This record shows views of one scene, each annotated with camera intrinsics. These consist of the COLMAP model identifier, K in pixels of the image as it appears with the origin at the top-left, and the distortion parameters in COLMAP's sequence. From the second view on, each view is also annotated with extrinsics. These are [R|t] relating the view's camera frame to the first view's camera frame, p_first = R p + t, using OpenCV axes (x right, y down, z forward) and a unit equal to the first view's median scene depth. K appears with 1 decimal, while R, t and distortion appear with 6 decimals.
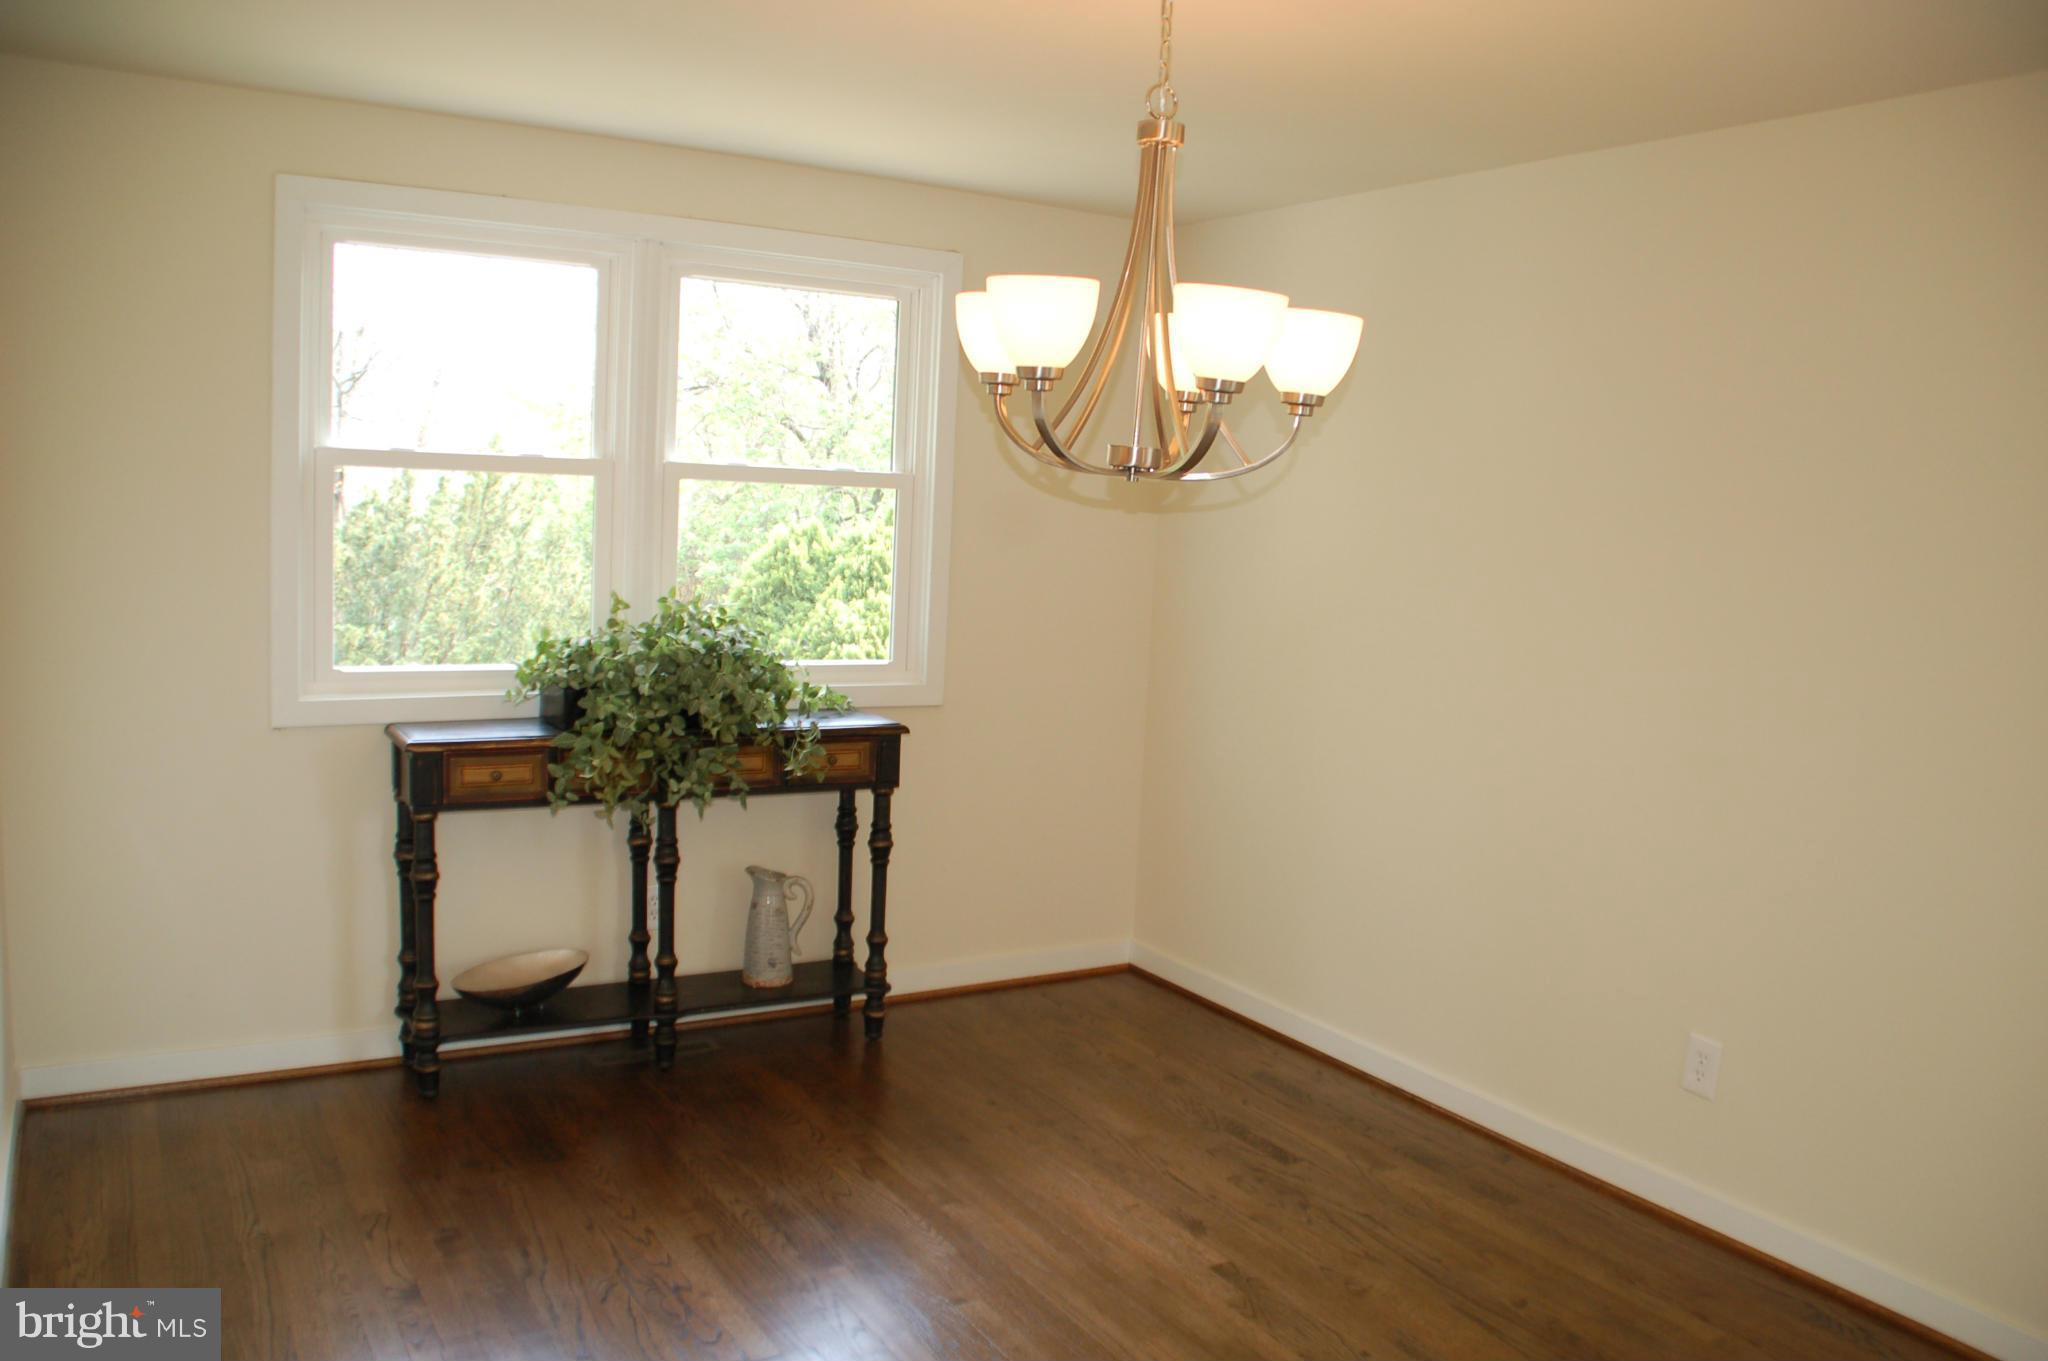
lens RADIAL K [[1593.3, 0, 1028.3], [0, 1593.3, 690.8], [0, 0, 1]] dist [-0.172748, 0.118819]
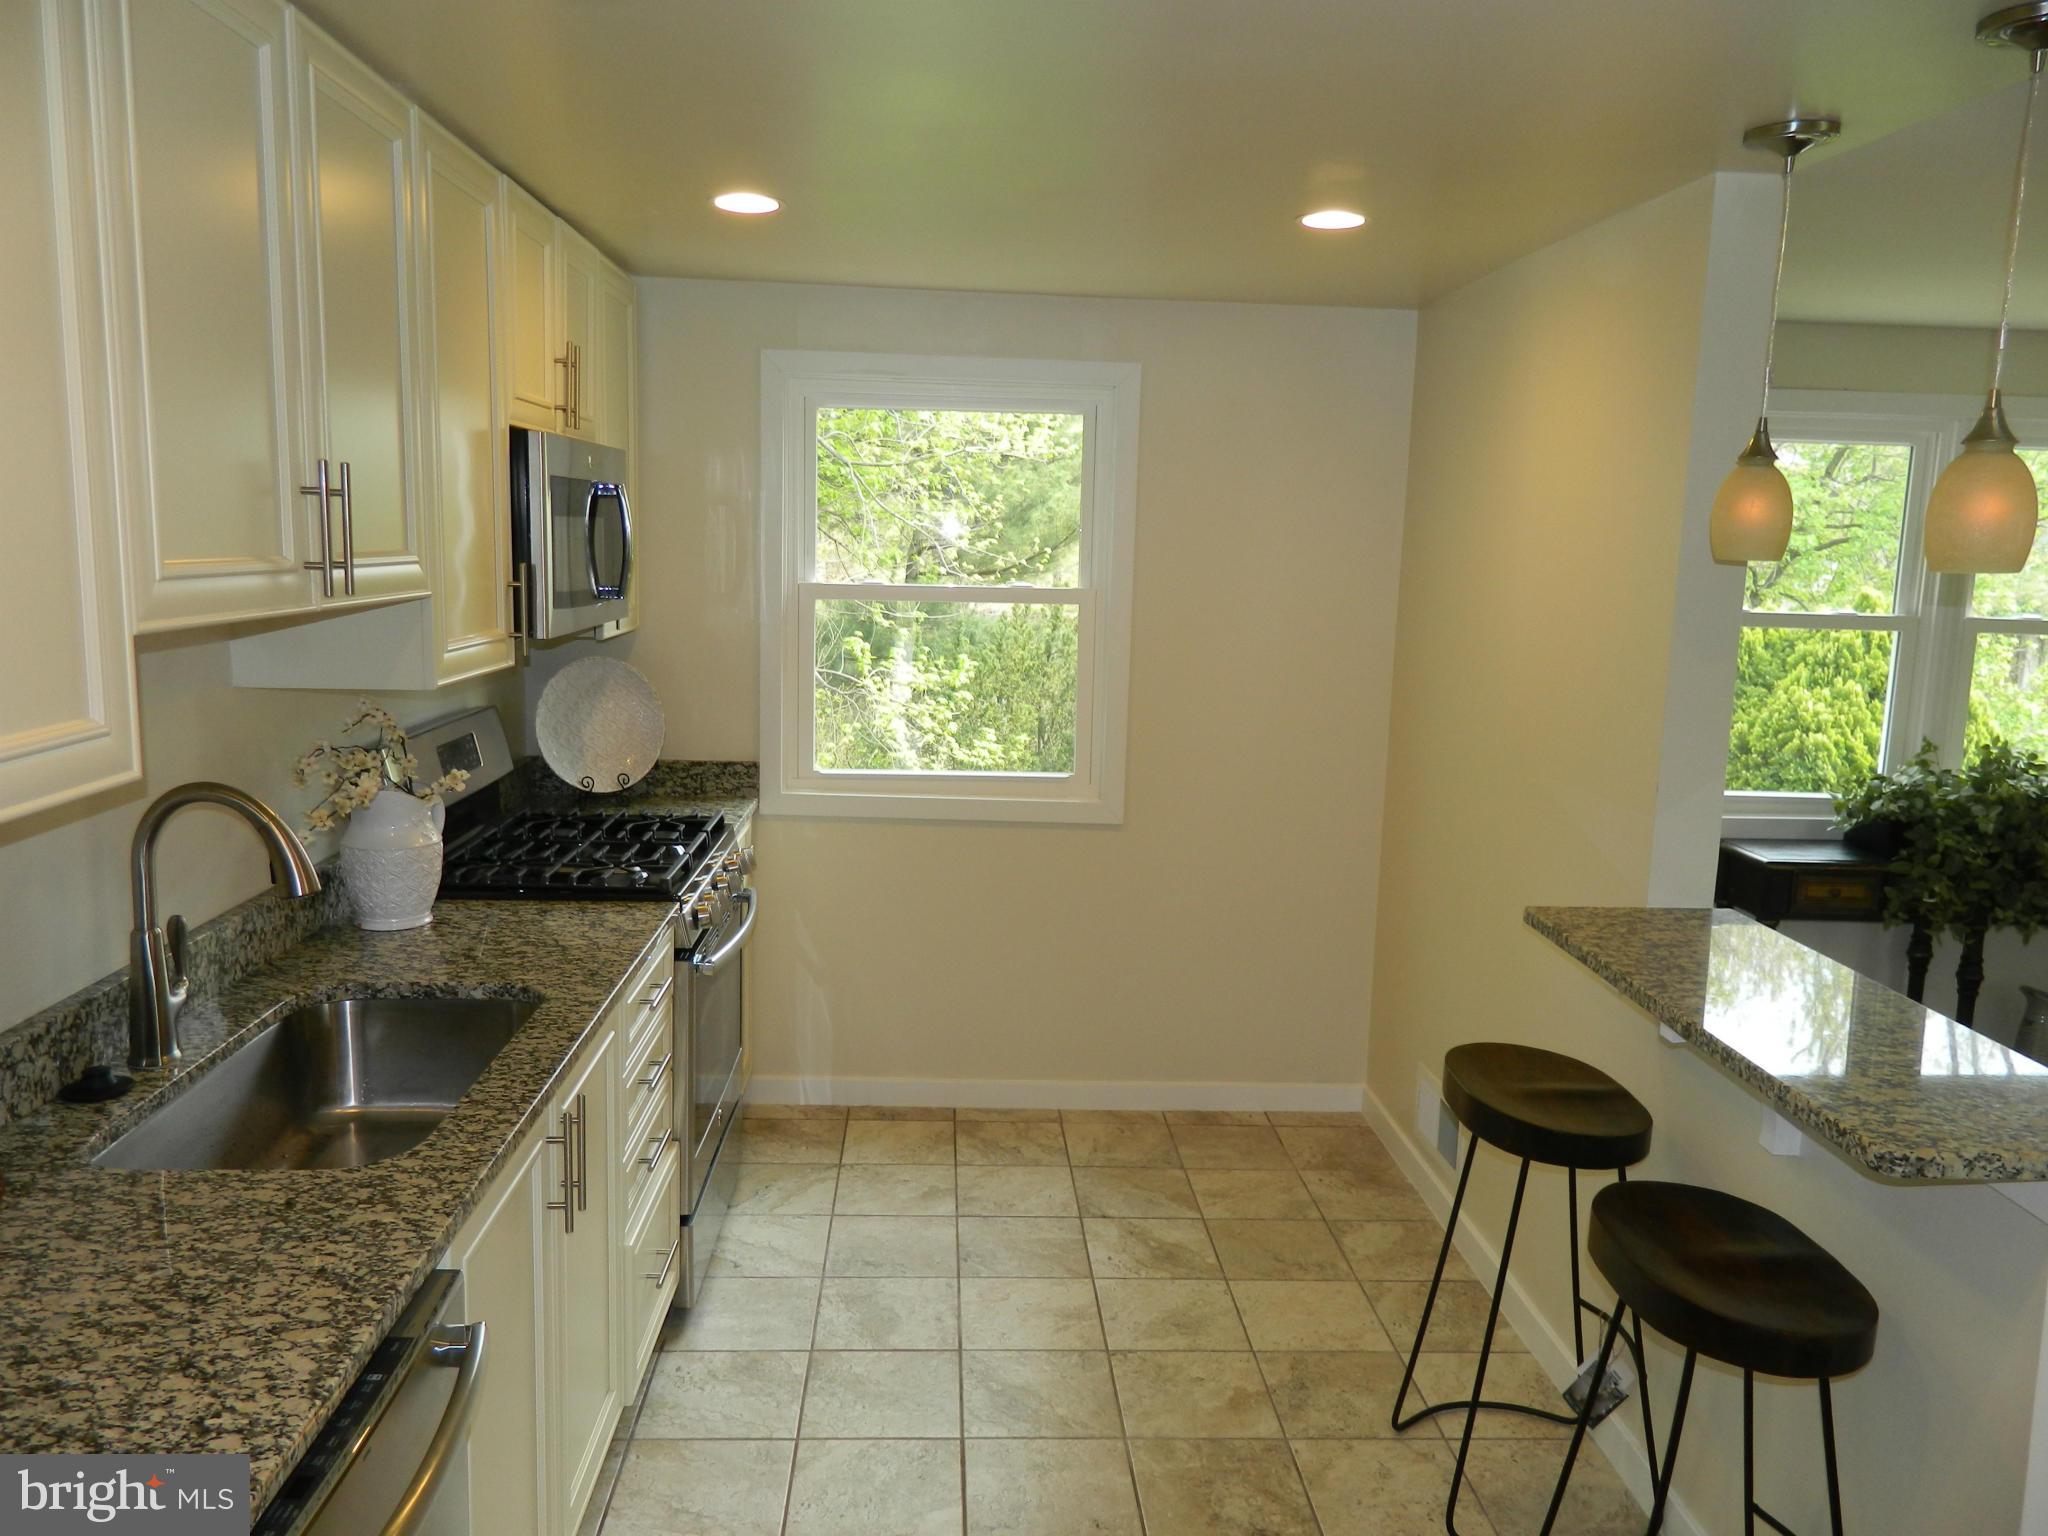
lens RADIAL K [[1529.4, 0, 1016.6], [0, 1529.4, 759.2], [0, 0, 1]] dist [0.013695, -0.006418]
pose [[0.873331, 0.052305, -0.484312, -0.295009], [-0.047110, 0.998627, 0.022900, -0.040109], [0.484844, 0.002817, 0.874596, -0.287825]]
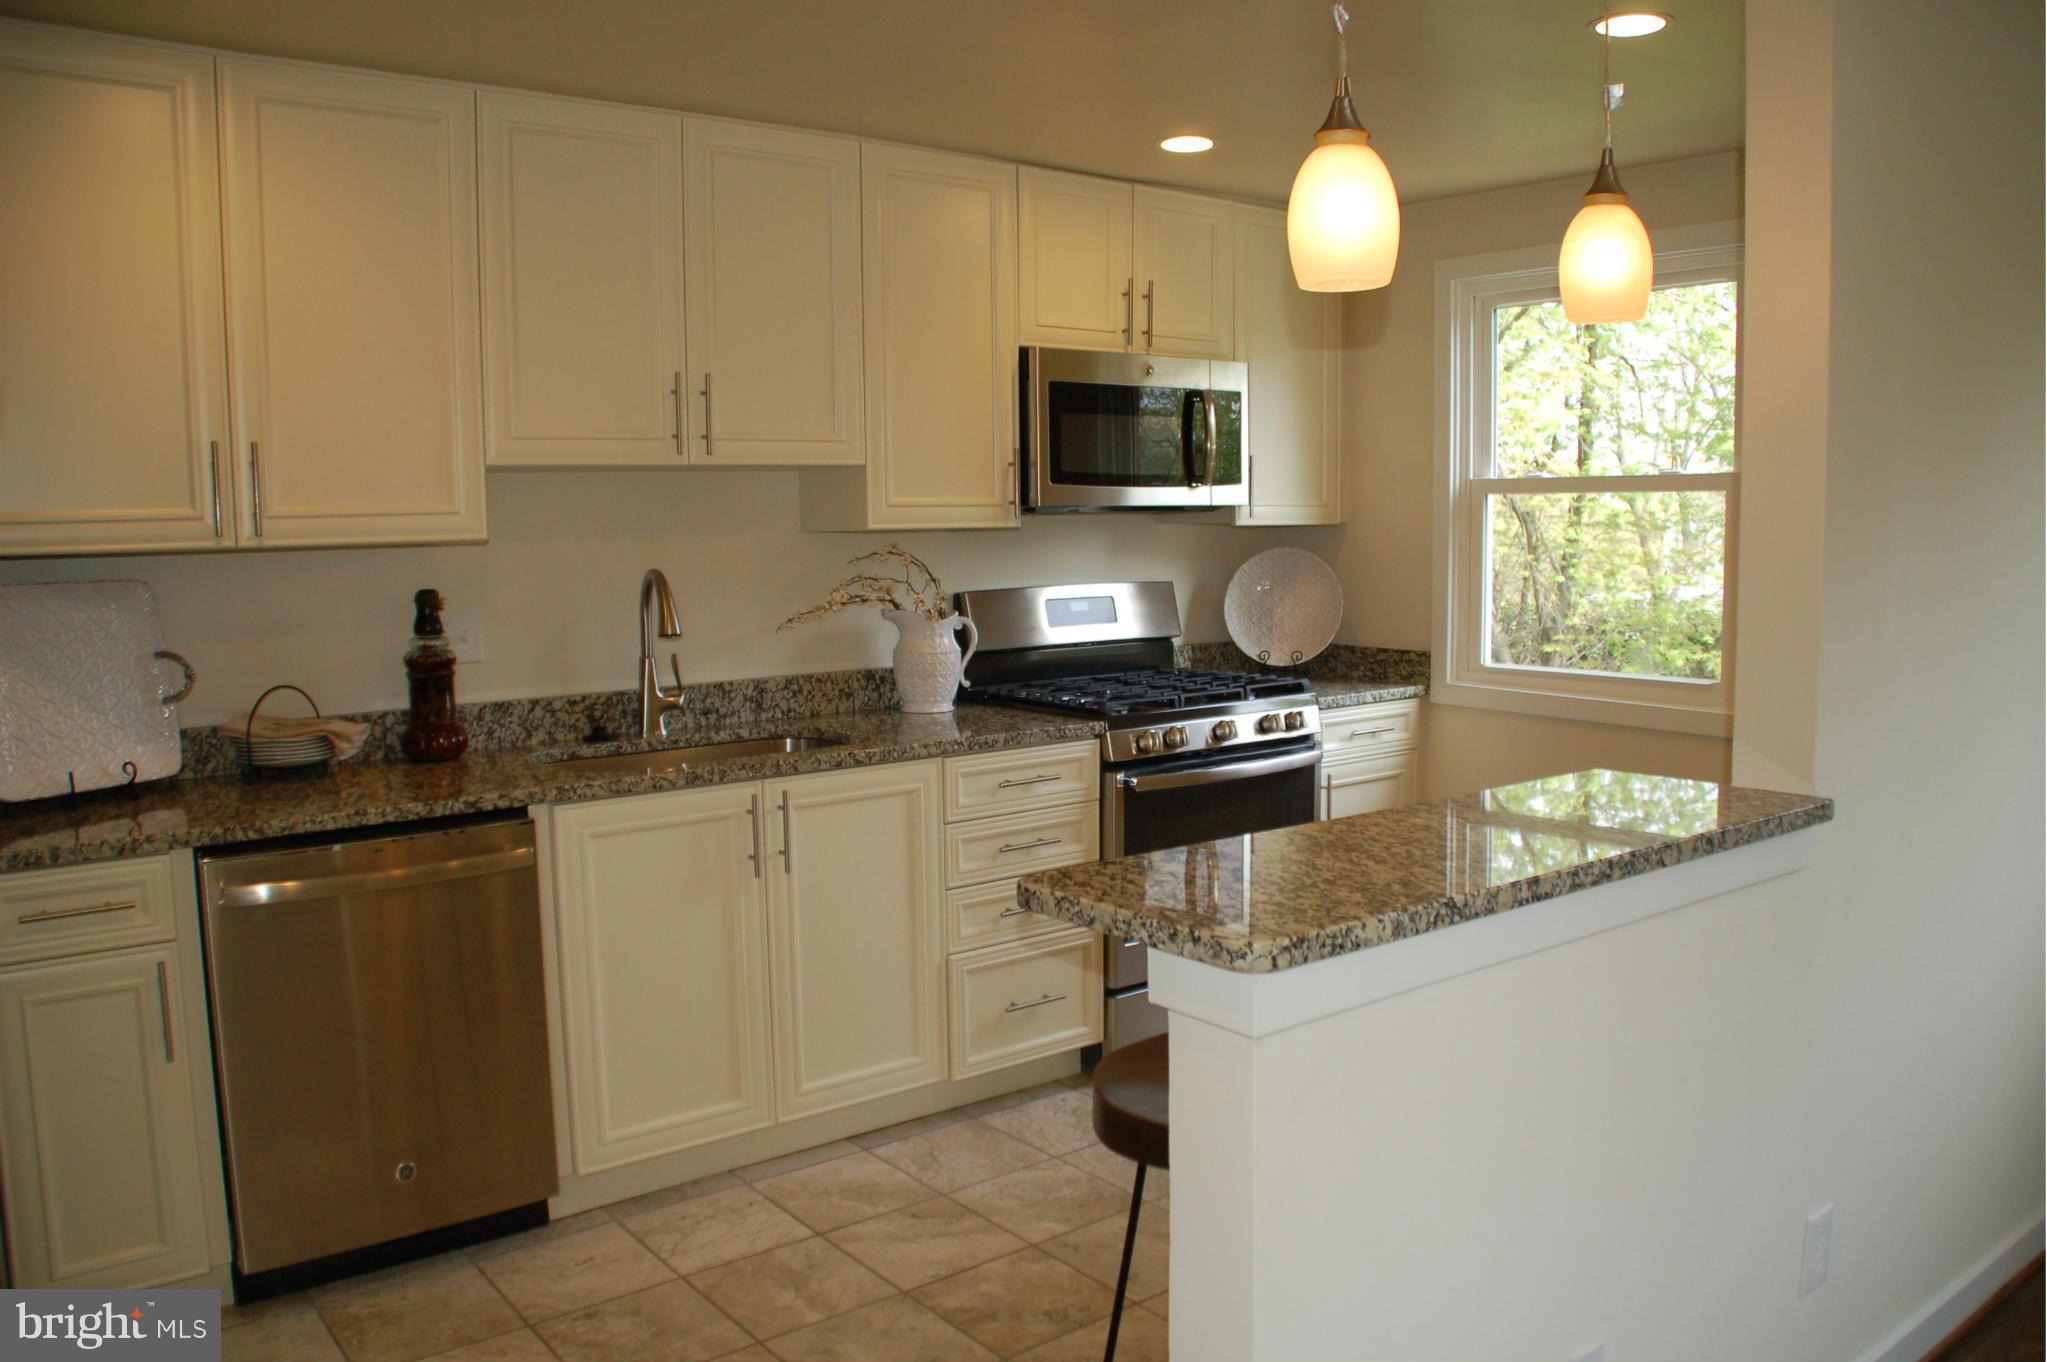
lens RADIAL K [[1592.5, 0, 1027.8], [0, 1592.5, 691.3], [0, 0, 1]] dist [-0.172748, 0.118819]
pose [[0.106124, 0.064754, -0.992242, 0.140244], [-0.101467, 0.993374, 0.053976, -0.008366], [0.989162, 0.094951, 0.111991, 0.147811]]
